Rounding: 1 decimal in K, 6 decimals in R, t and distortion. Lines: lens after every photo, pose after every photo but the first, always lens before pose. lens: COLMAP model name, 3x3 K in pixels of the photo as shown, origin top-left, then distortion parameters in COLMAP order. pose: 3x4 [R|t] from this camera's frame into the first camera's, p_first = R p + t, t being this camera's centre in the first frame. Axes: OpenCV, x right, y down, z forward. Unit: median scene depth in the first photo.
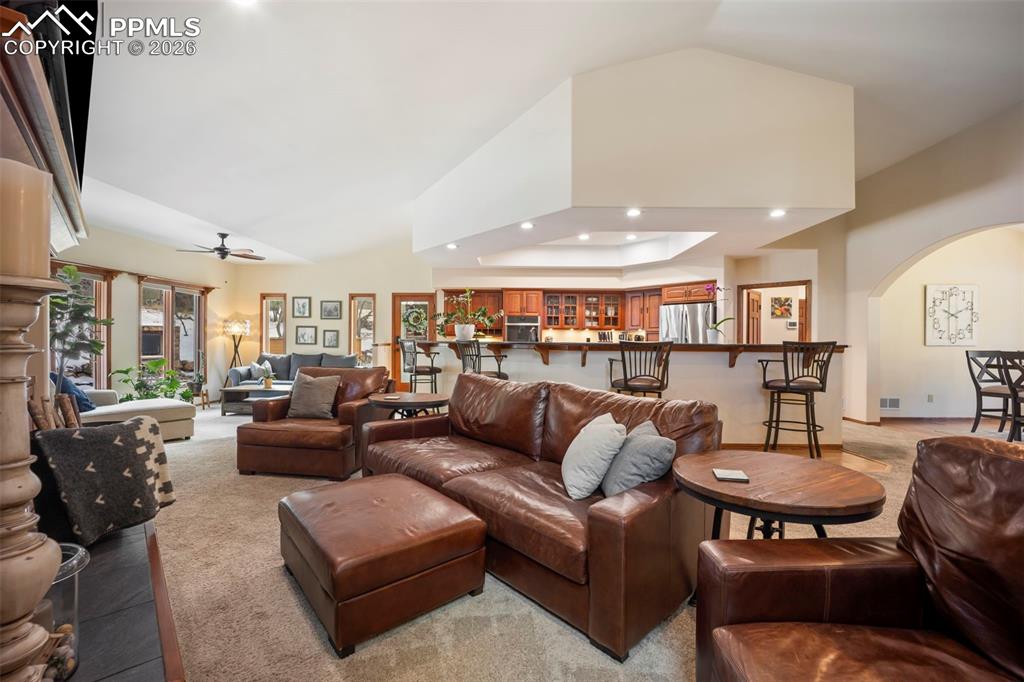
lens RADIAL K [[418.4, 0, 509.6], [0, 418.4, 342.4], [0, 0, 1]] dist [-0.022355, -0.000020]
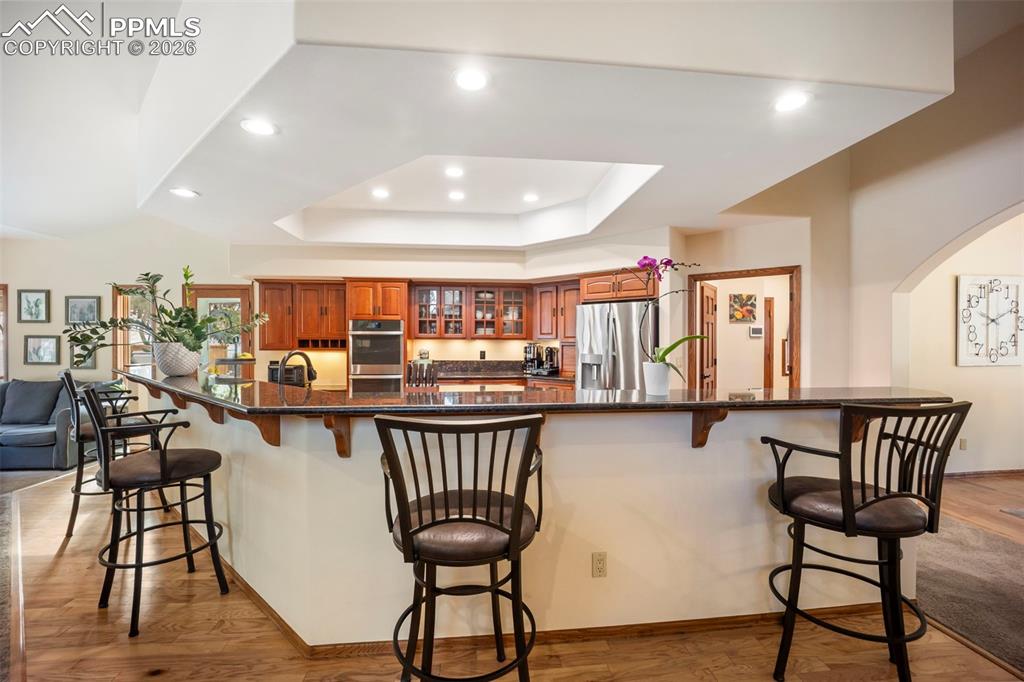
lens RADIAL K [[418.4, 0, 509.1], [0, 418.4, 340.9], [0, 0, 1]] dist [-0.022355, -0.000020]
pose [[0.991796, -0.007213, 0.127627, 0.158411], [0.007205, 0.999974, 0.000521, -0.030220], [-0.127628, 0.000403, 0.991822, 0.332432]]
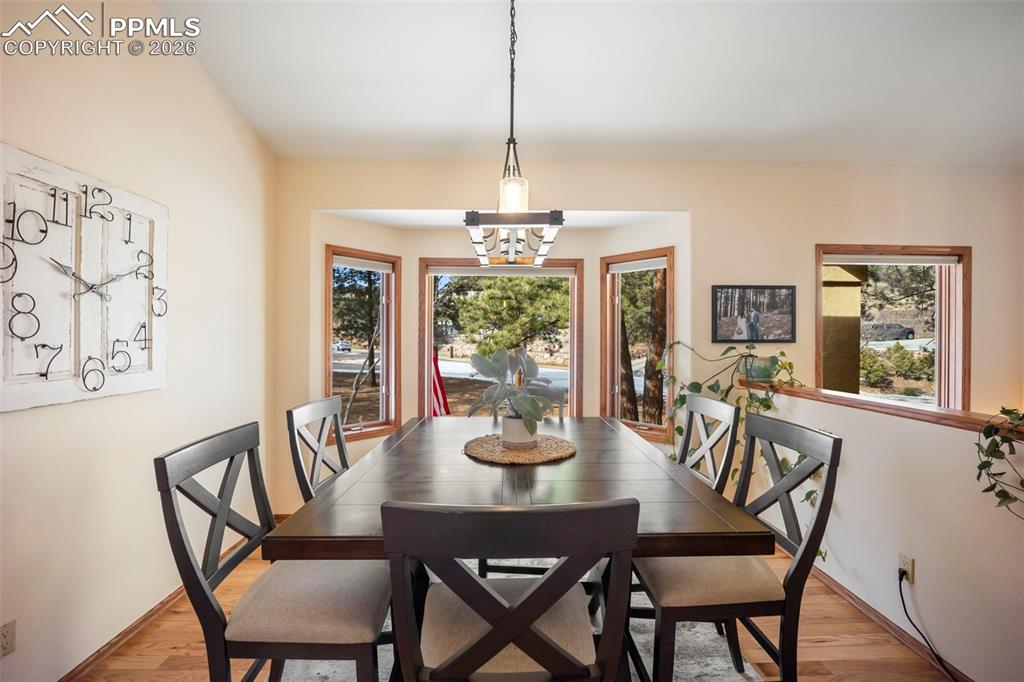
lens RADIAL K [[418.4, 0, 509.1], [0, 418.4, 341.2], [0, 0, 1]] dist [-0.022355, -0.000020]
pose [[-0.048321, -0.006955, 0.998808, 0.607556], [0.001599, 0.999974, 0.007041, -0.025033], [-0.998831, 0.001937, -0.048309, 0.556329]]
